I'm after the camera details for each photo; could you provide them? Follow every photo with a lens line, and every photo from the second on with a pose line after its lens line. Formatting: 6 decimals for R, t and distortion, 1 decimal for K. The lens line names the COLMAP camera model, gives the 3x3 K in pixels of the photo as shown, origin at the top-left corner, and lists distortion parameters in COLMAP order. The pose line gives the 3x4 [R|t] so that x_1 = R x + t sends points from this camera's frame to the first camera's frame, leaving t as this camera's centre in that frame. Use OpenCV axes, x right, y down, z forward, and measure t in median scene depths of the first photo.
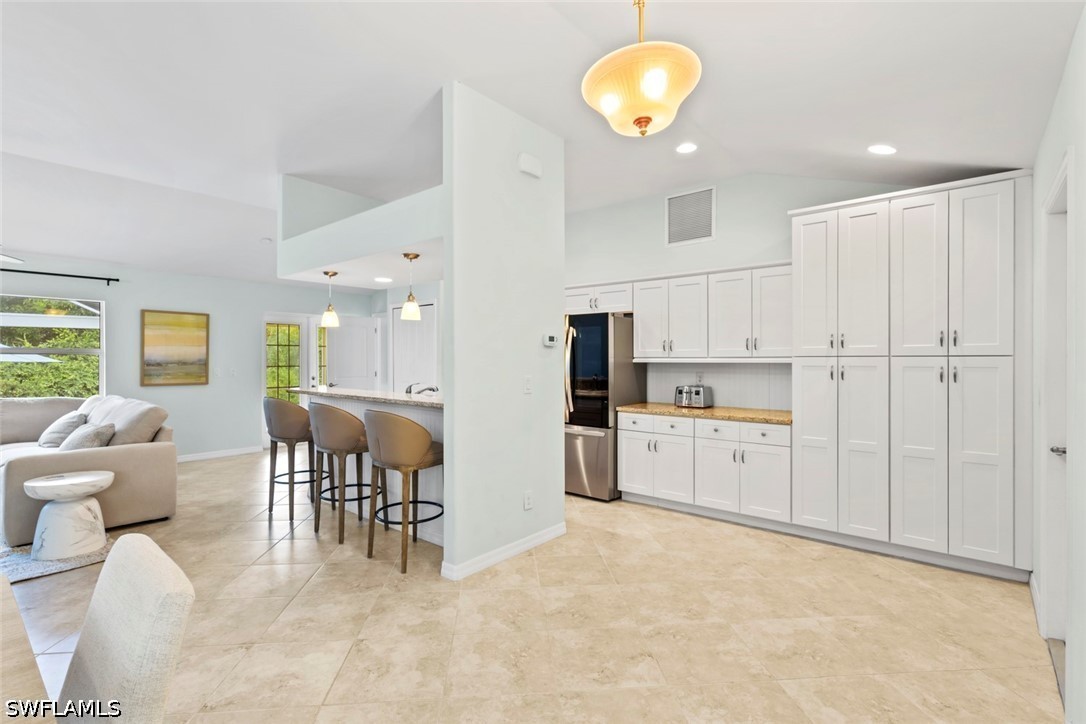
lens RADIAL K [[499.8, 0, 540.6], [0, 499.8, 360.3], [0, 0, 1]] dist [0.005663, -0.001028]
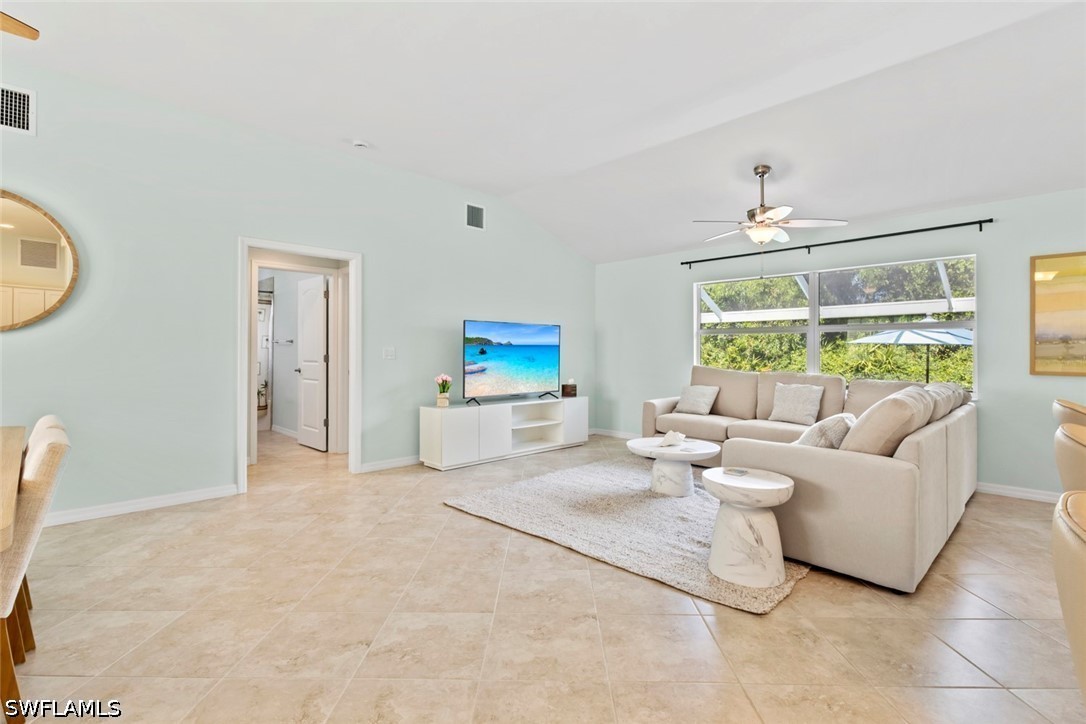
lens RADIAL K [[499.8, 0, 540.7], [0, 499.8, 353.7], [0, 0, 1]] dist [0.005663, -0.001028]
pose [[-0.094889, 0.002409, -0.995485, -0.157850], [-0.009871, 0.999946, 0.003361, 0.051038], [0.995439, 0.010146, -0.094860, 0.779632]]
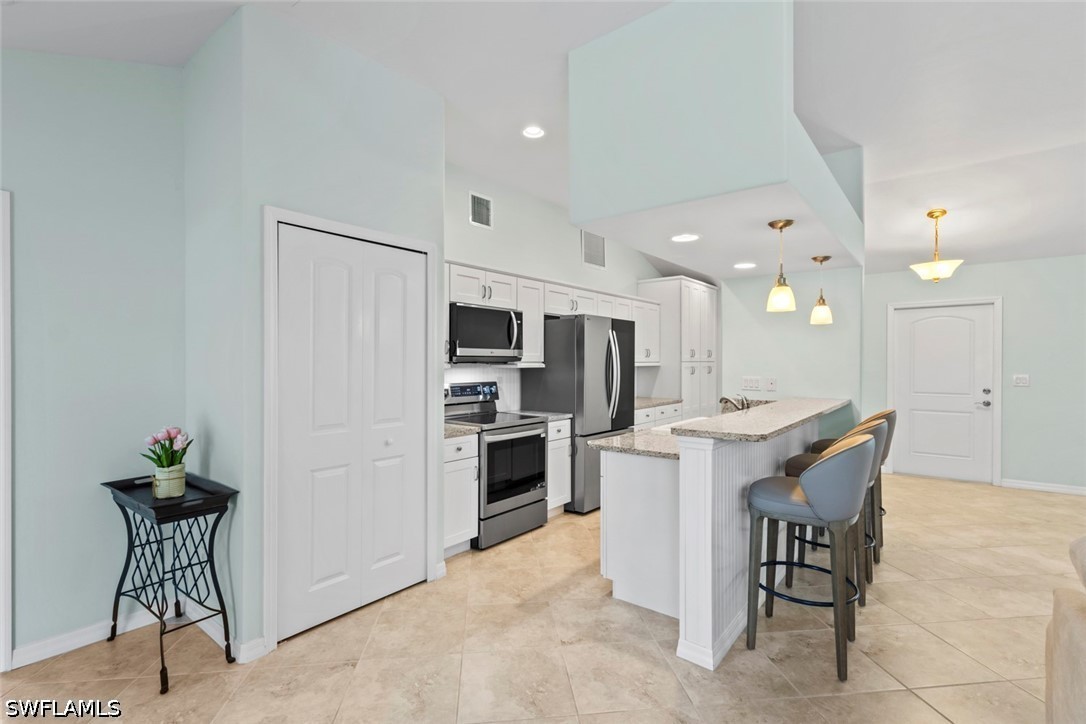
lens RADIAL K [[499.8, 0, 544.0], [0, 499.8, 363.8], [0, 0, 1]] dist [0.005663, -0.001028]
pose [[-0.025614, -0.000814, 0.999672, -1.305486], [0.008682, 0.999962, 0.001036, -0.006538], [-0.999634, 0.008706, -0.025606, 1.666162]]
